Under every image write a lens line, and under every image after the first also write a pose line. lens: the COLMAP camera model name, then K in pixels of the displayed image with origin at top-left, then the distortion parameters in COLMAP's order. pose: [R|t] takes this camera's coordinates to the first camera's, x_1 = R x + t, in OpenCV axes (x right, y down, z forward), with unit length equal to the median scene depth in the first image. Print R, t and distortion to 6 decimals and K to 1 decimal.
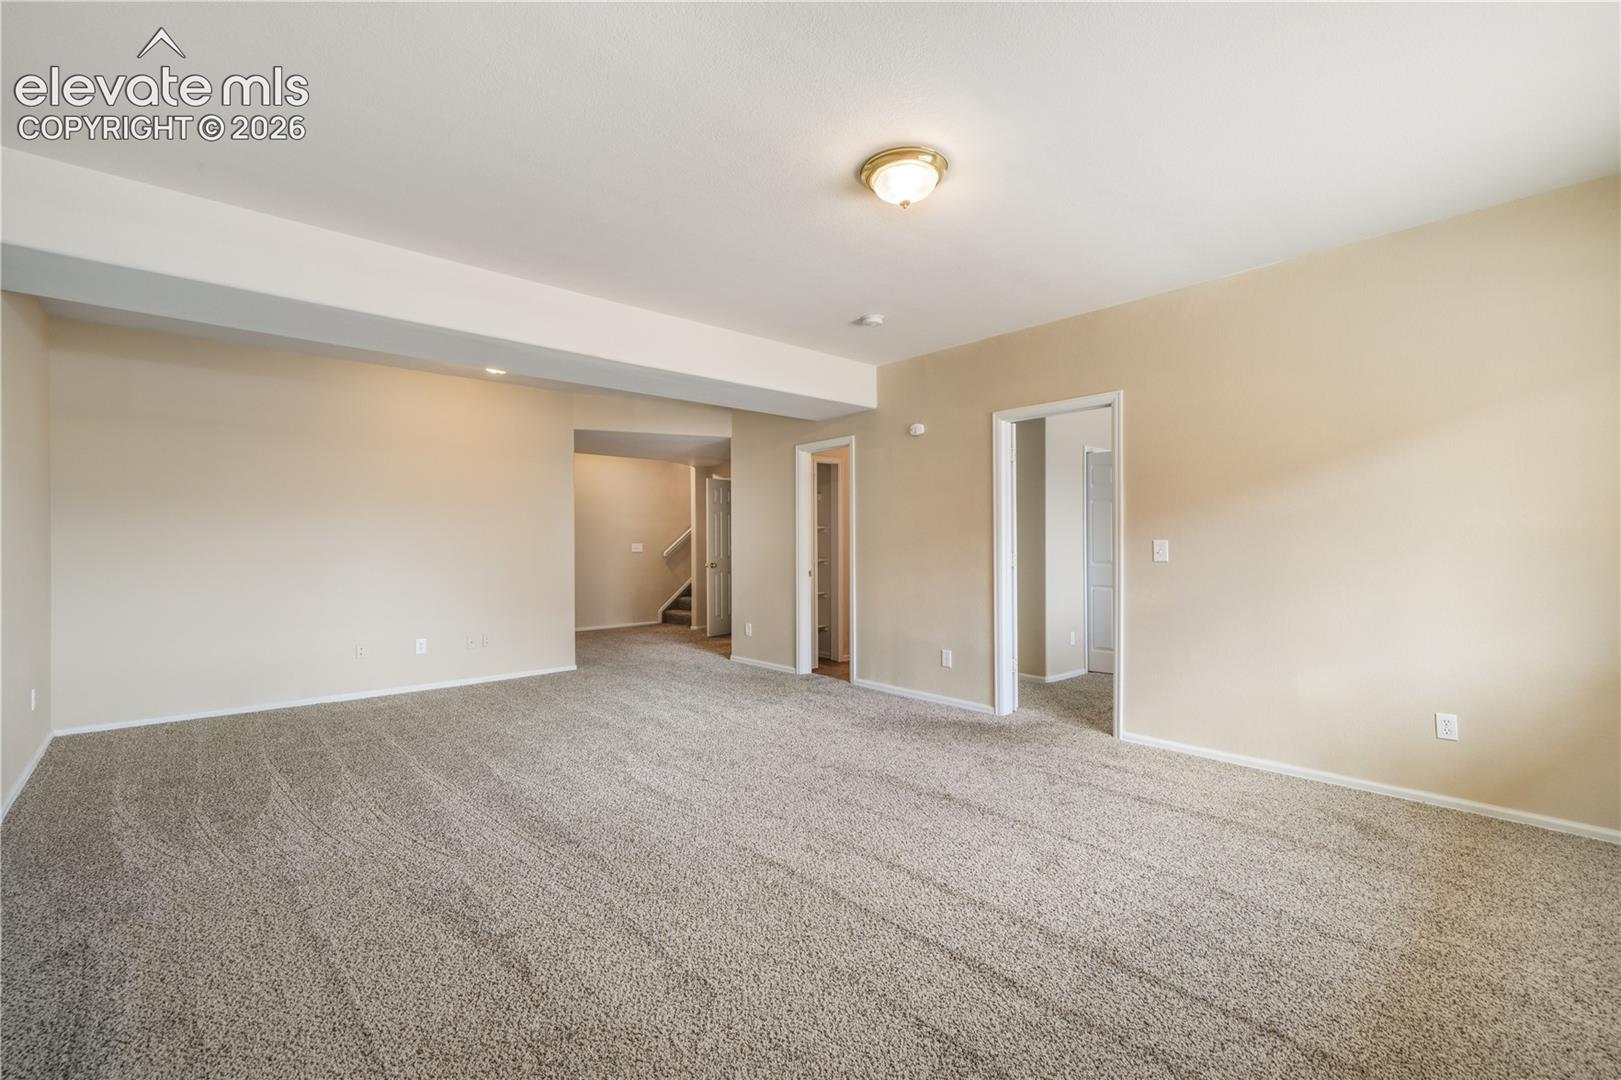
lens RADIAL K [[706.4, 0, 800.3], [0, 706.4, 545.0], [0, 0, 1]] dist [-0.000272, 0.005771]
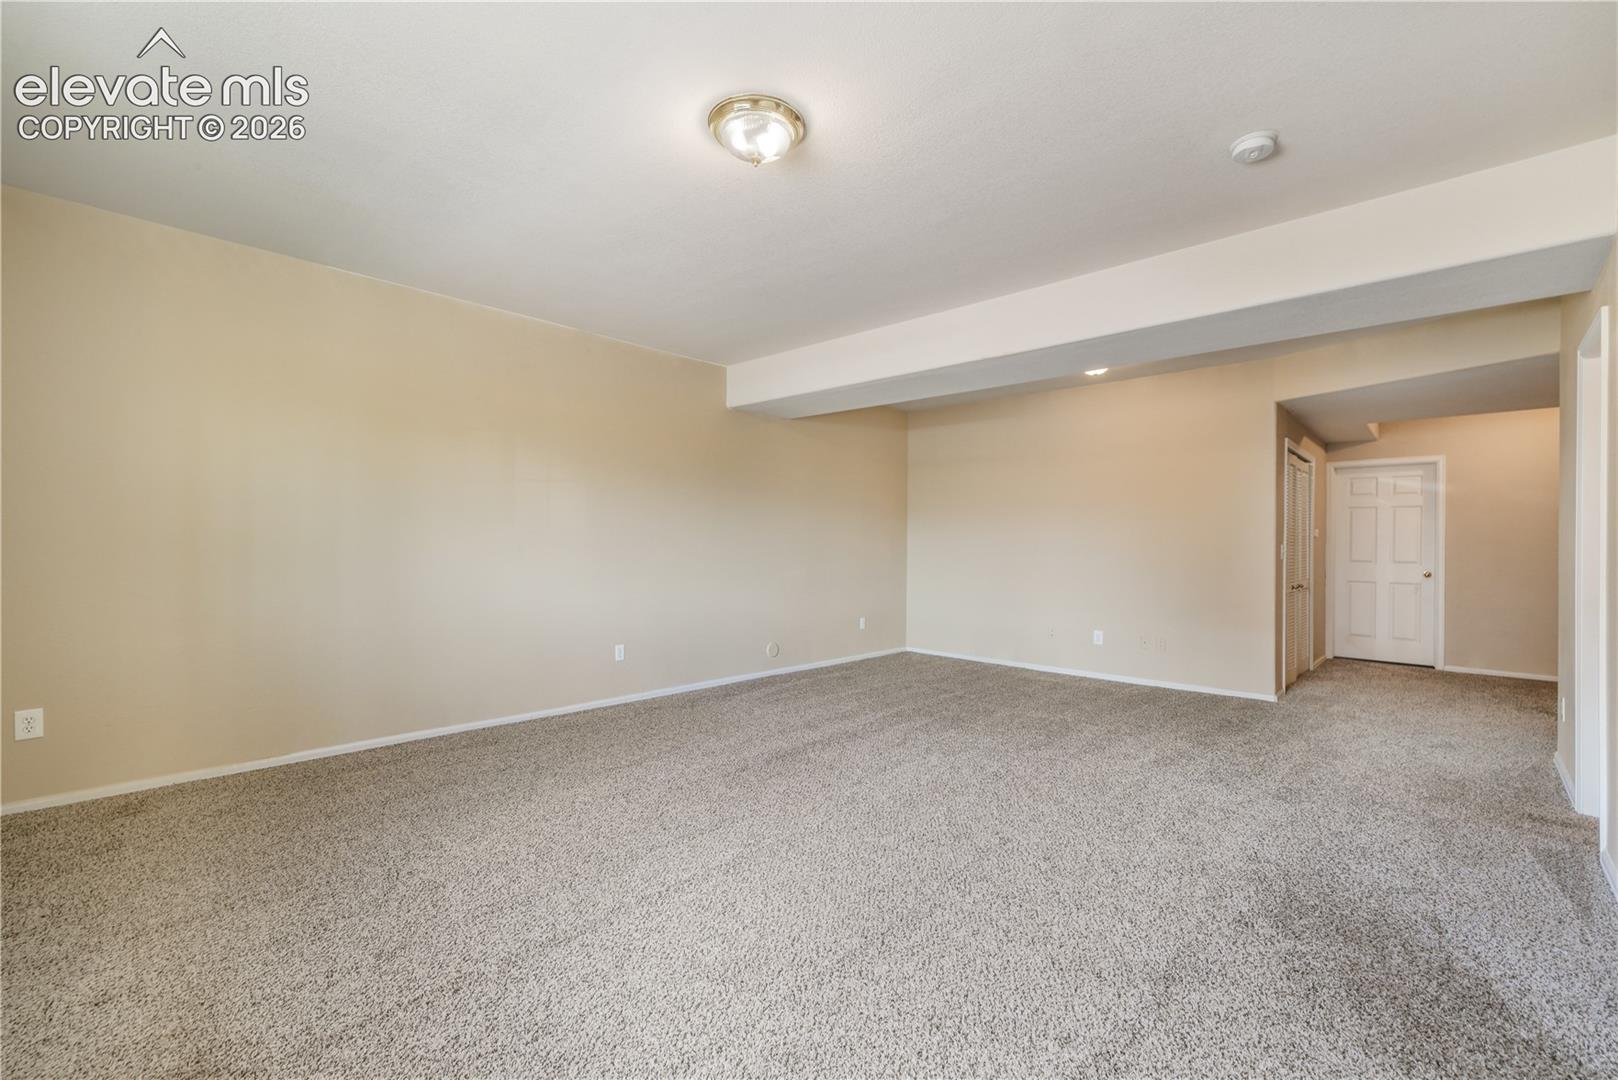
lens RADIAL K [[705.1, 0, 798.8], [0, 705.1, 545.0], [0, 0, 1]] dist [-0.000272, 0.005771]
pose [[0.089851, 0.010533, -0.995900, 0.491731], [-0.007866, 0.999920, 0.009866, -0.004706], [0.995924, 0.006947, 0.089926, 0.449909]]
